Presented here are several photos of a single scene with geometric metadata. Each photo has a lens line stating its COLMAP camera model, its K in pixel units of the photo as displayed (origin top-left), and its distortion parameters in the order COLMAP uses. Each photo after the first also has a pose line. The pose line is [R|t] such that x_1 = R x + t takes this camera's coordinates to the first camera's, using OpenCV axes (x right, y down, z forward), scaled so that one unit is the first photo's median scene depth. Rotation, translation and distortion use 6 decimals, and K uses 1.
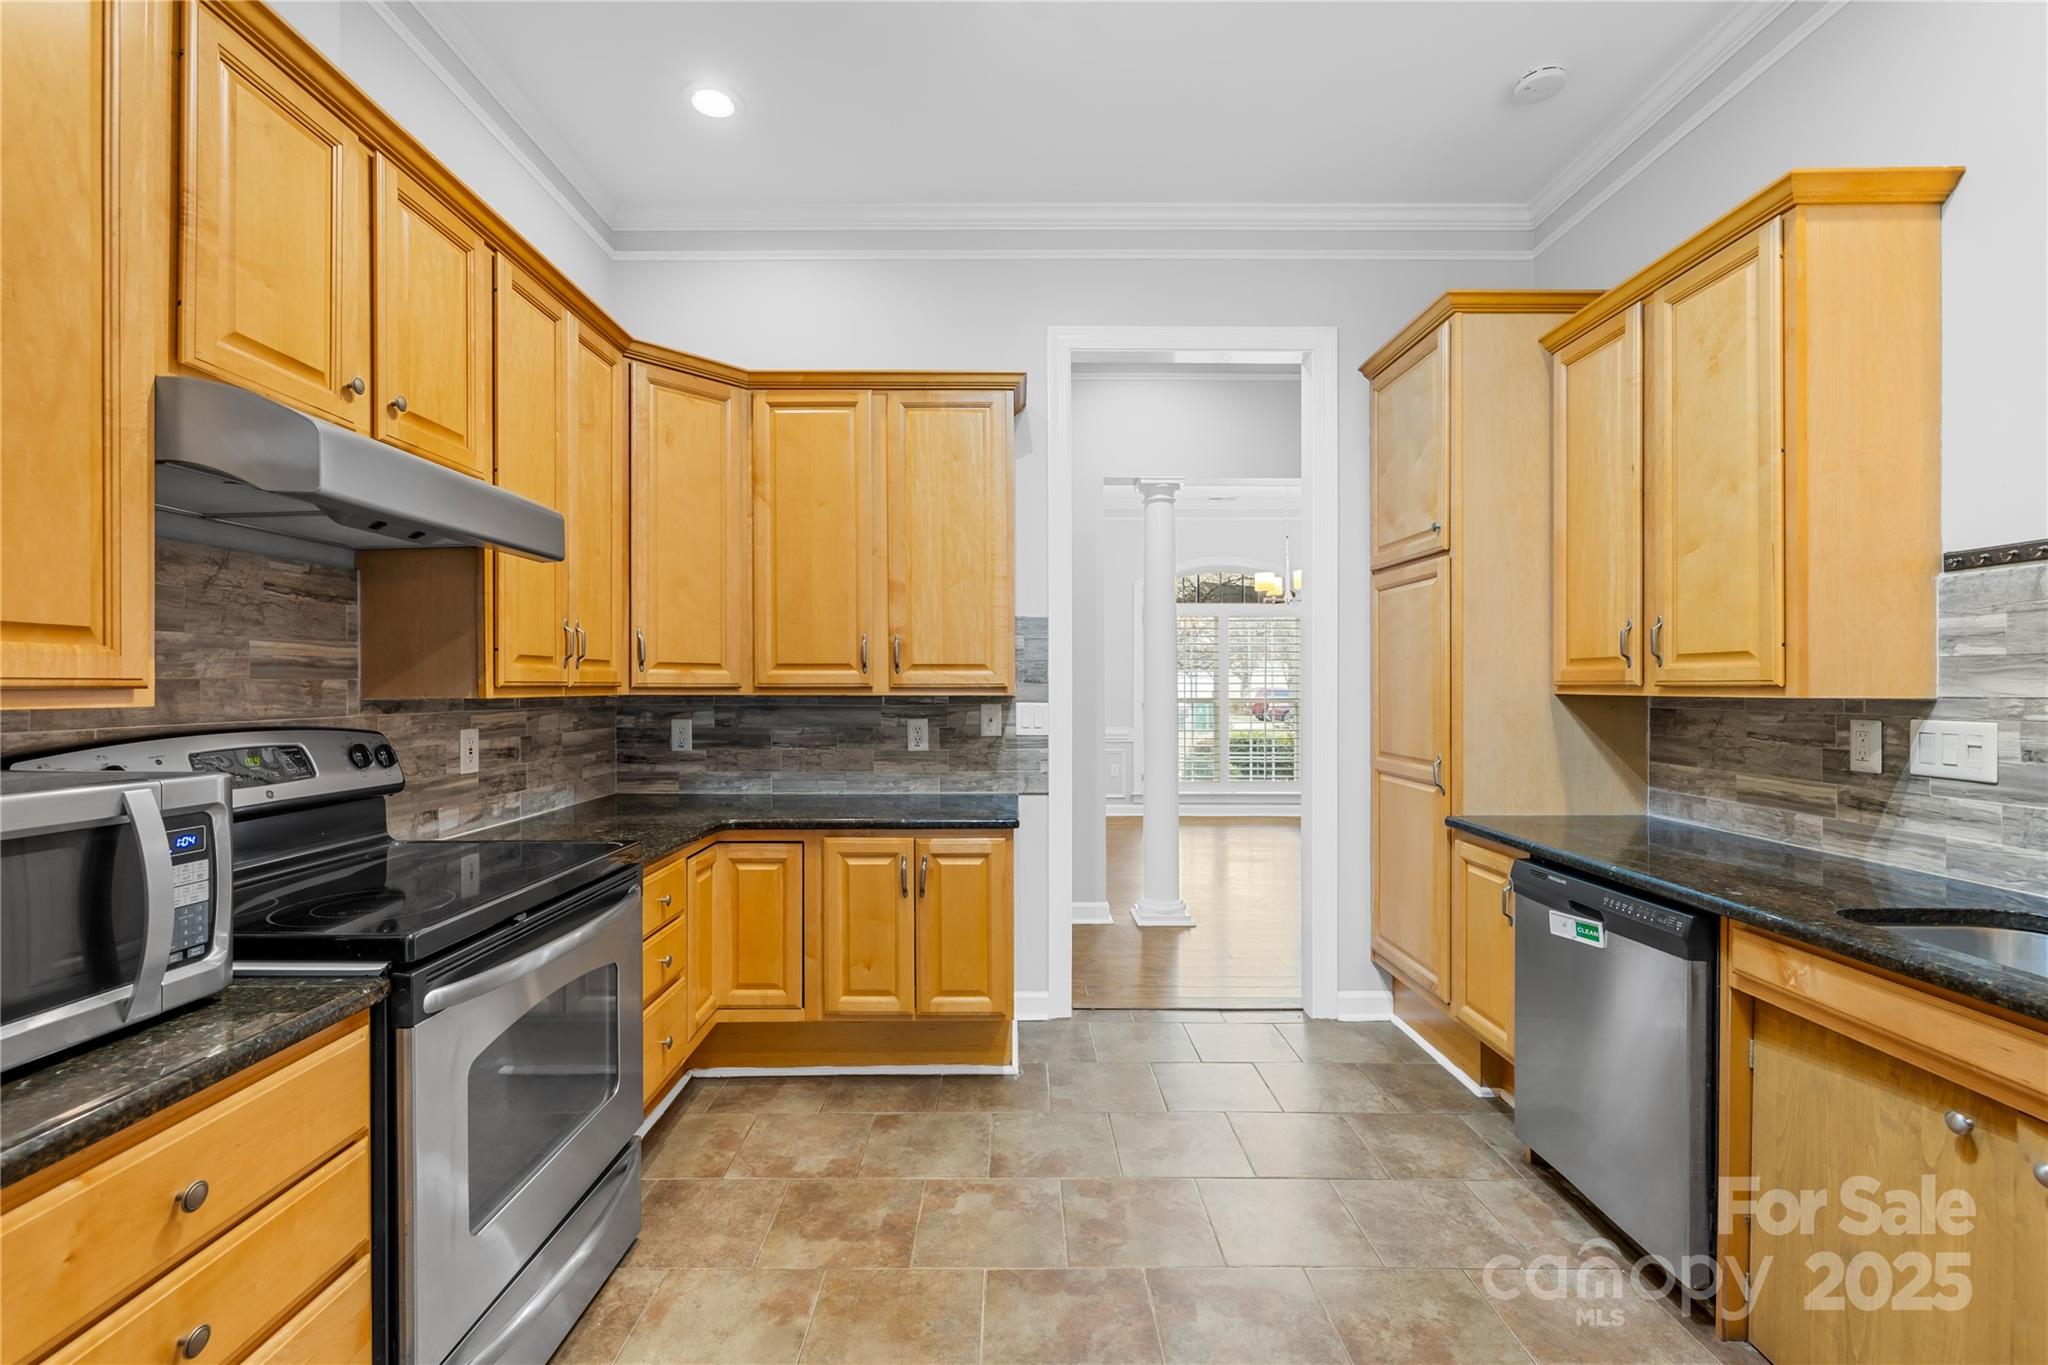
lens RADIAL K [[865.8, 0, 996.9], [0, 865.8, 680.7], [0, 0, 1]] dist [-0.007092, 0.000915]
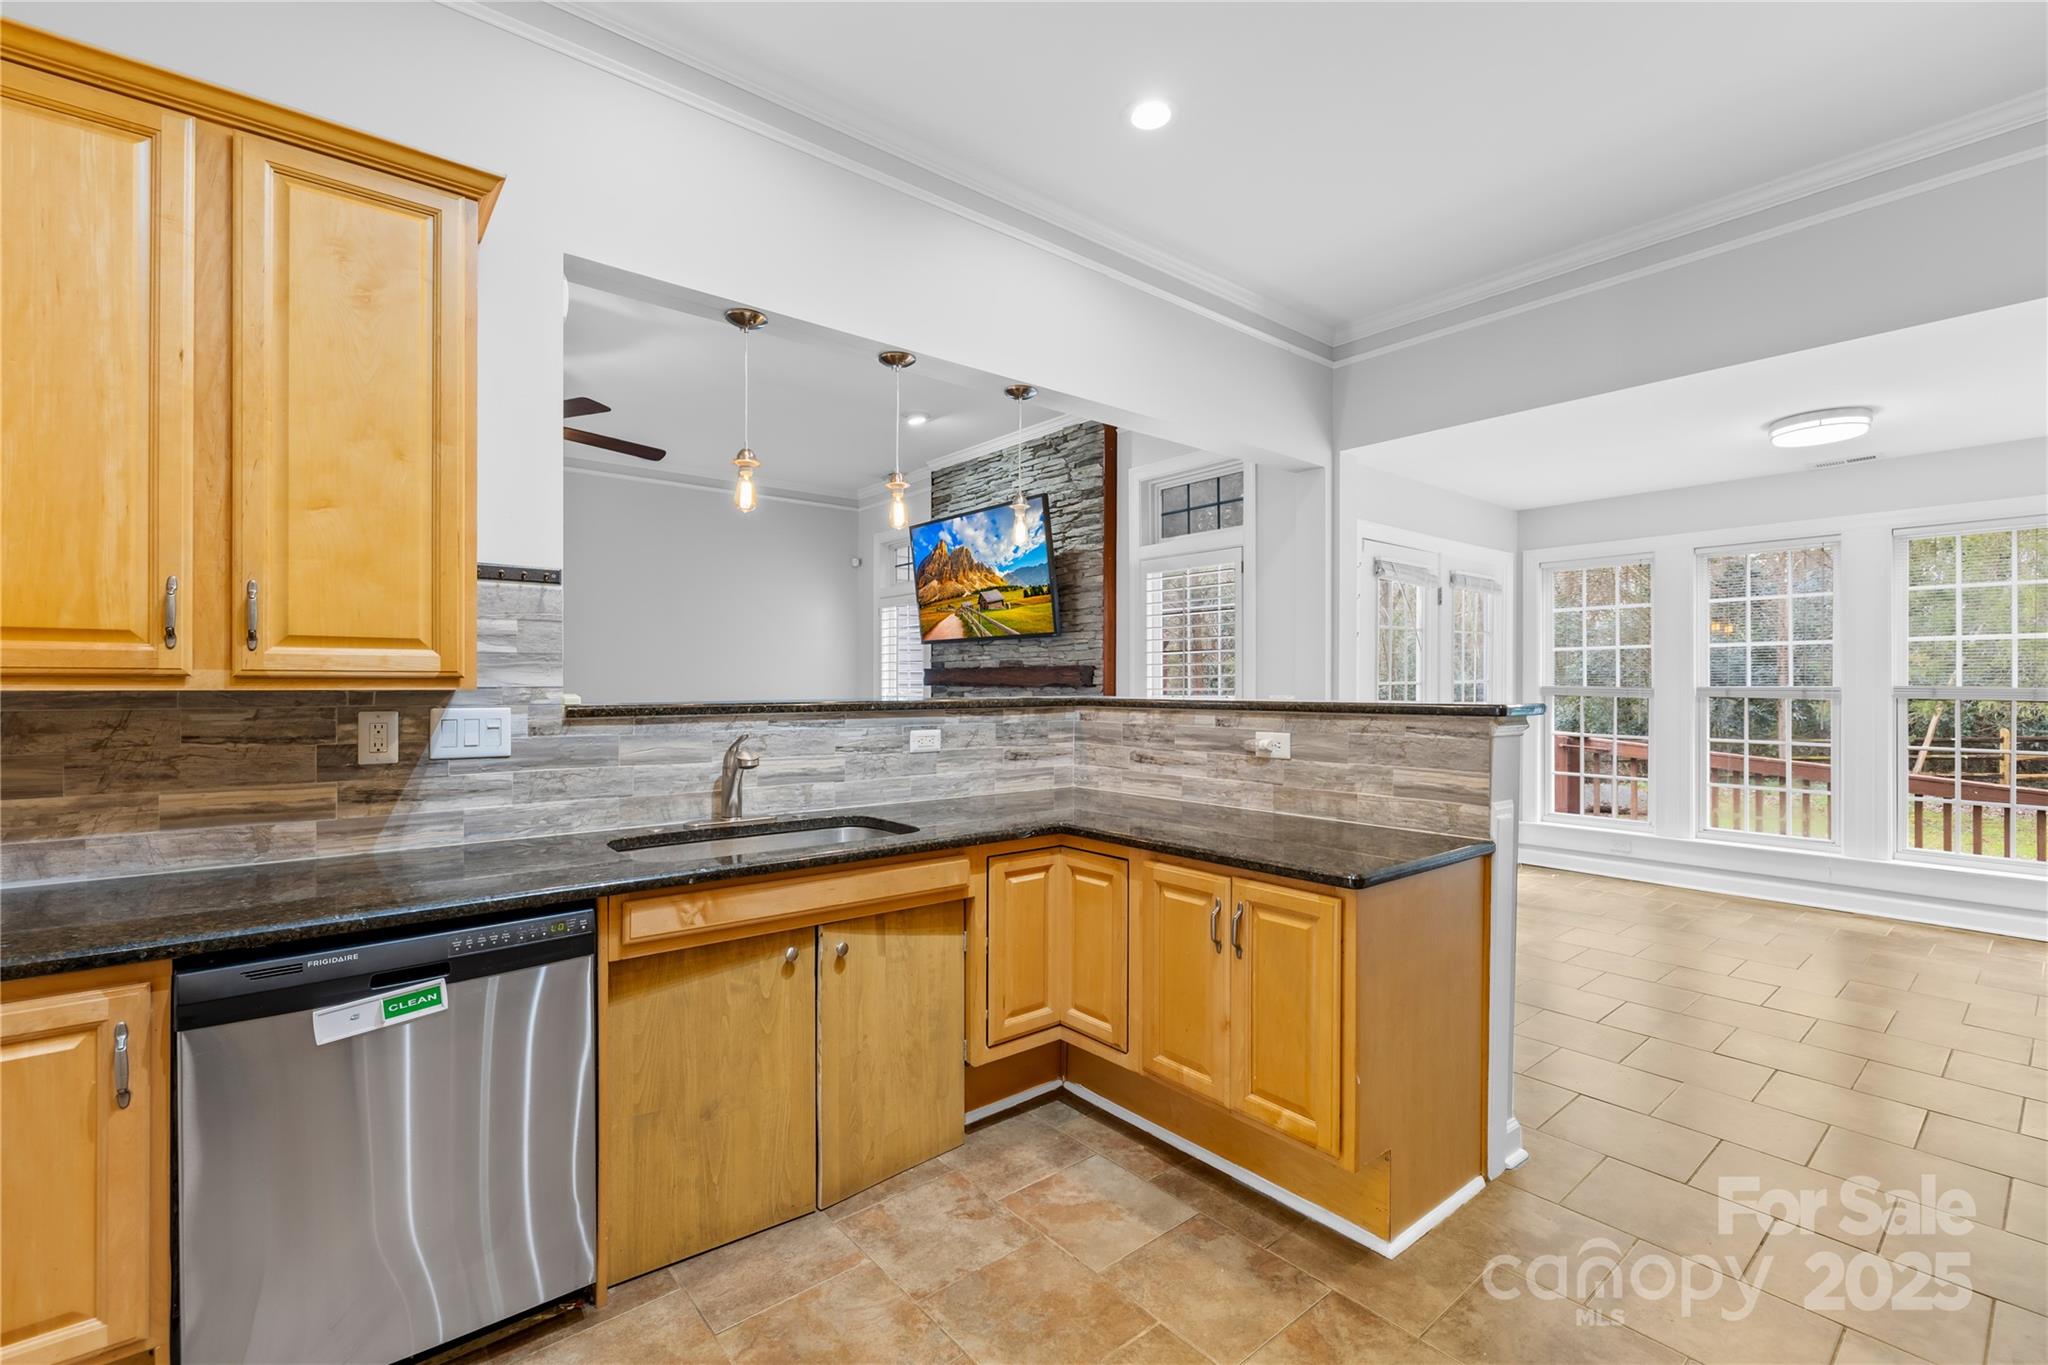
lens RADIAL K [[865.8, 0, 1002.2], [0, 865.8, 684.4], [0, 0, 1]] dist [-0.007092, 0.000915]
pose [[-0.633580, -0.004085, 0.773666, -0.210632], [-0.006171, 0.999981, 0.000227, 0.008800], [-0.773652, -0.004631, -0.633593, 1.010360]]
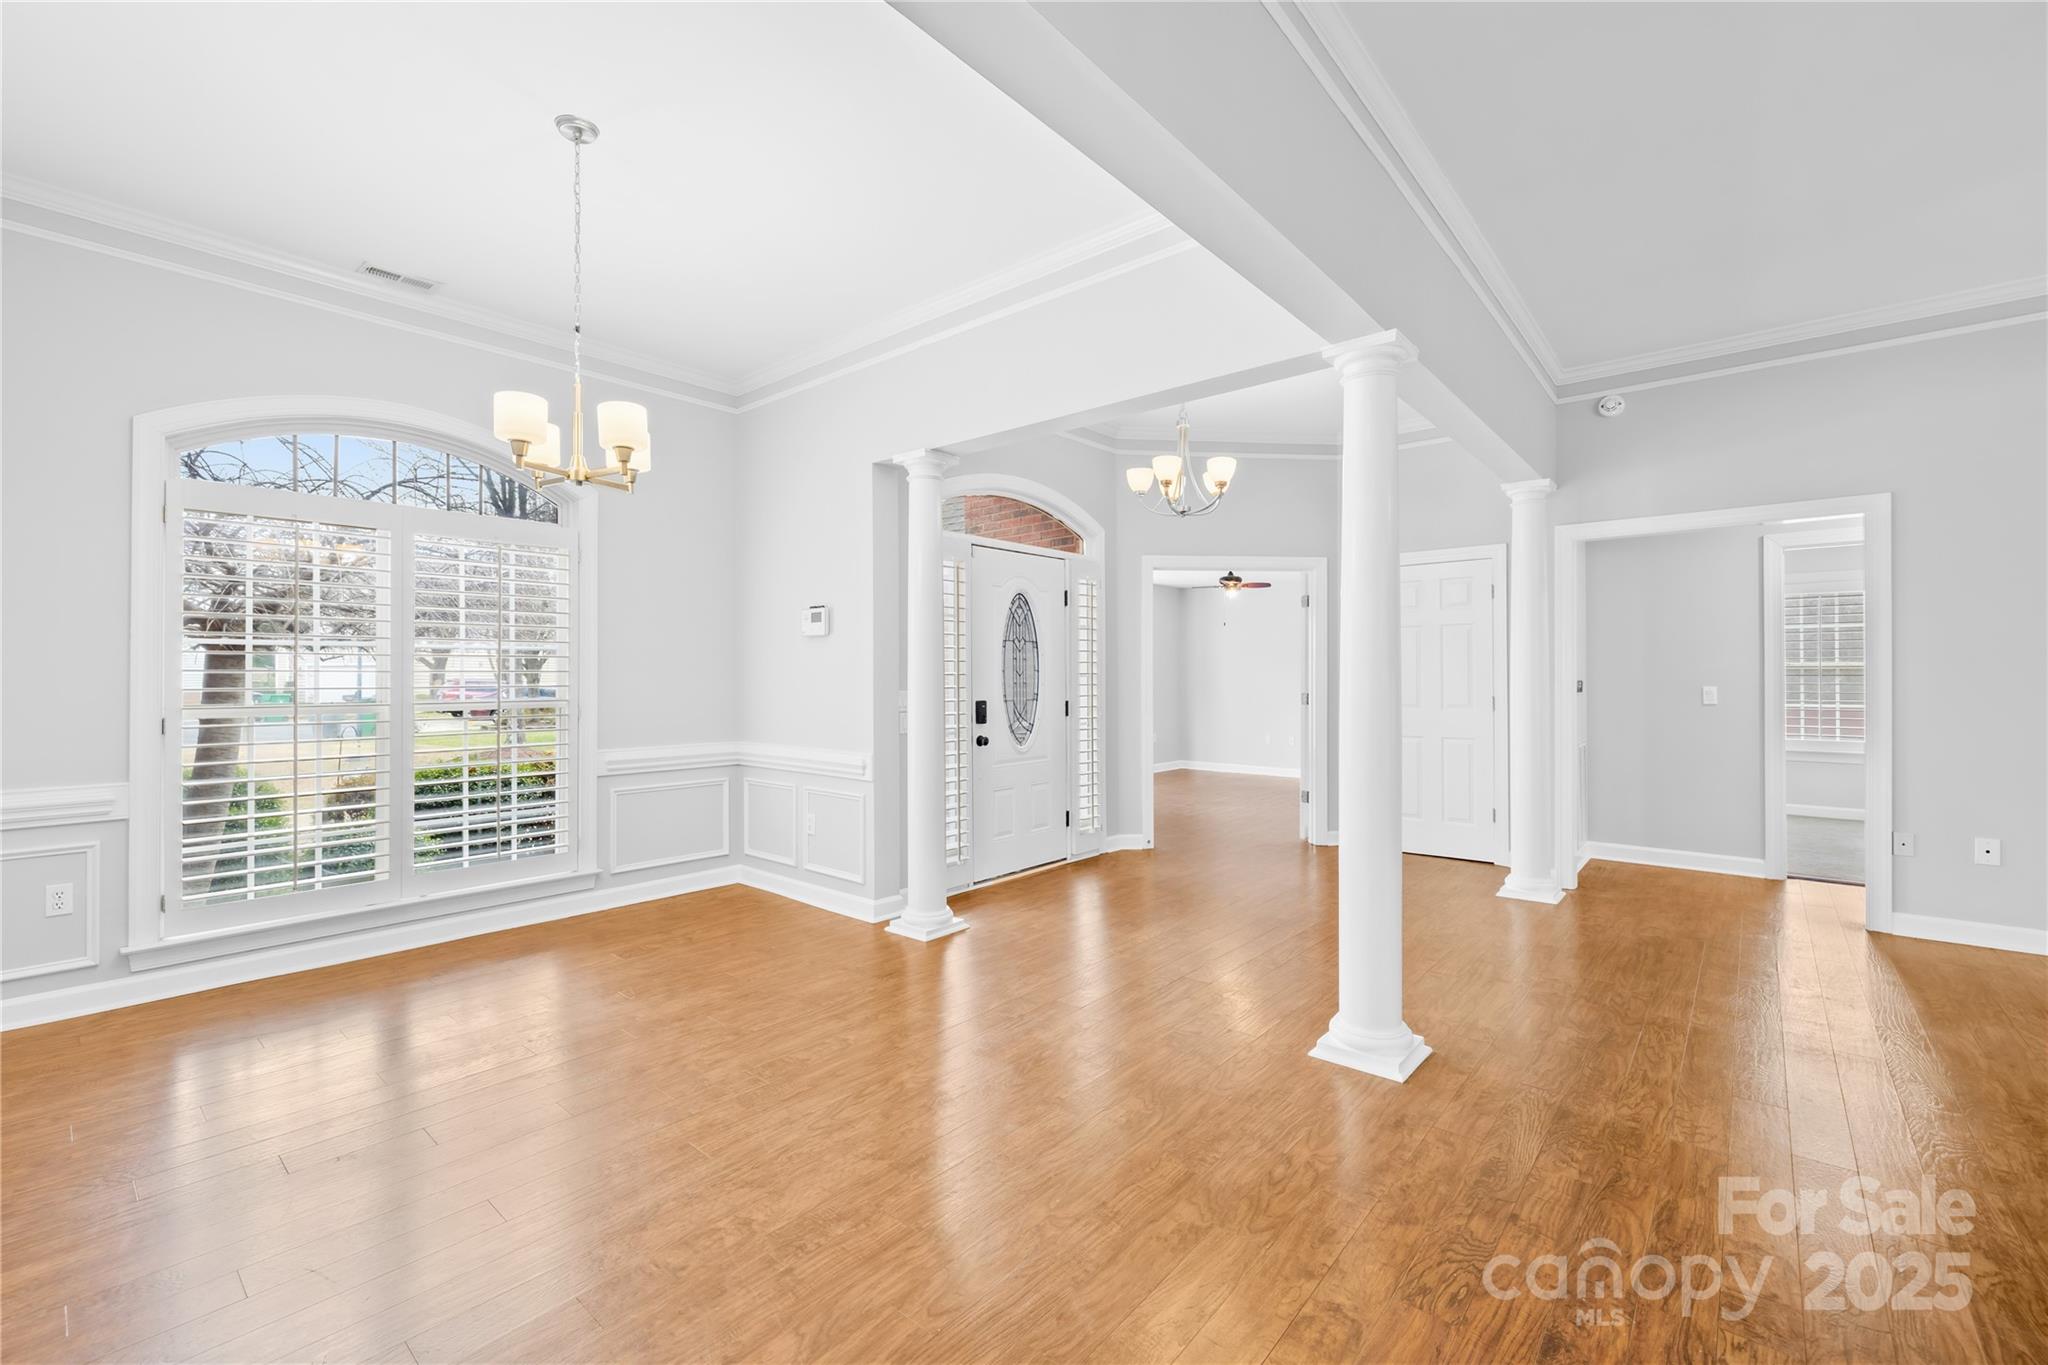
lens RADIAL K [[865.8, 0, 1033.6], [0, 865.8, 668.8], [0, 0, 1]] dist [-0.007092, 0.000915]
pose [[0.621846, 0.005336, 0.783122, 0.441429], [-0.003464, 0.999986, -0.004064, 0.013420], [-0.783132, -0.000186, 0.621855, 1.792699]]
